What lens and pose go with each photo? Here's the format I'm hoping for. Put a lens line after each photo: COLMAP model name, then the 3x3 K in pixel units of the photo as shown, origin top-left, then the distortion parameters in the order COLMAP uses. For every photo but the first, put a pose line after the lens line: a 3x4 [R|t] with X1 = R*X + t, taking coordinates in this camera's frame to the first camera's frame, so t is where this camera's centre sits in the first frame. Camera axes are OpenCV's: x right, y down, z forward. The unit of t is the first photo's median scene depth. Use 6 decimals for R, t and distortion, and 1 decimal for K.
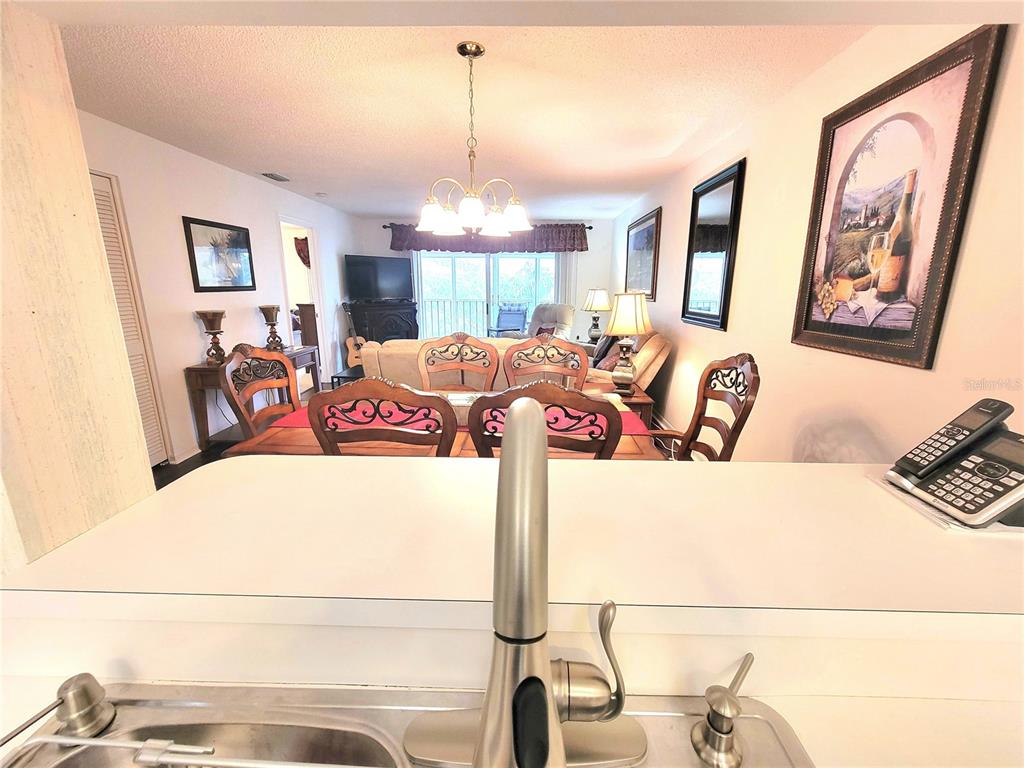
lens RADIAL K [[420.2, 0, 515.8], [0, 420.2, 385.8], [0, 0, 1]] dist [-0.000814, 0.000567]
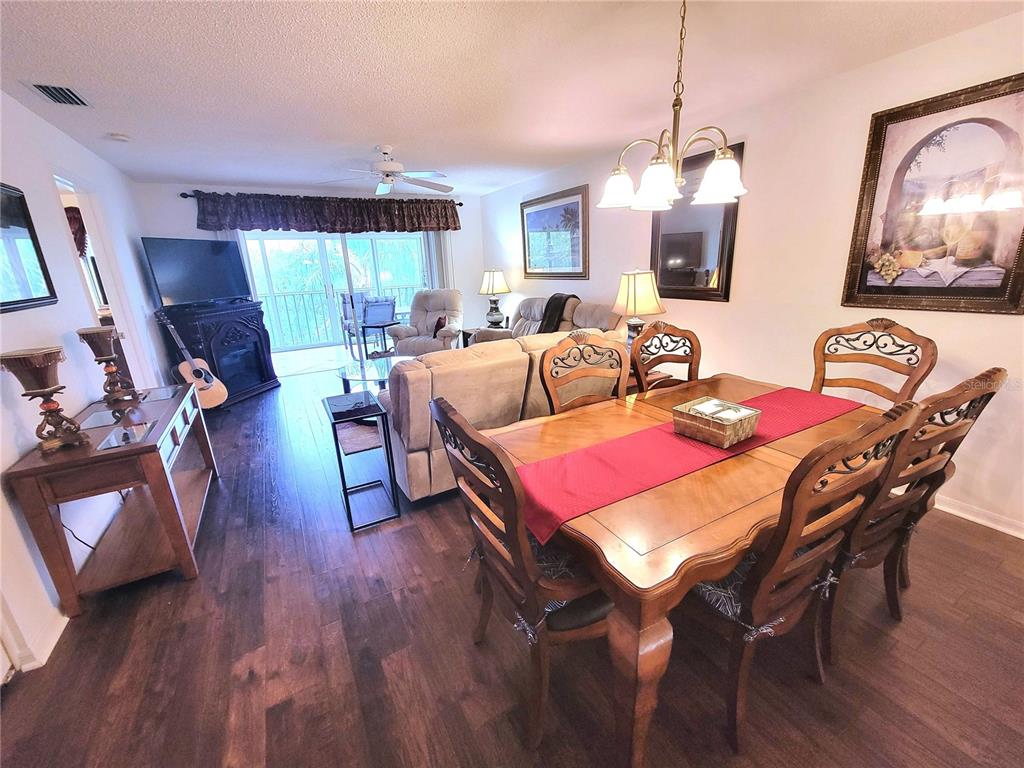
lens RADIAL K [[420.2, 0, 515.8], [0, 420.2, 385.8], [0, 0, 1]] dist [-0.000814, 0.000567]
pose [[0.851942, -0.185934, 0.489513, -0.477427], [0.164379, 0.982542, 0.087120, -0.084574], [-0.497166, 0.006245, 0.867633, 0.266002]]
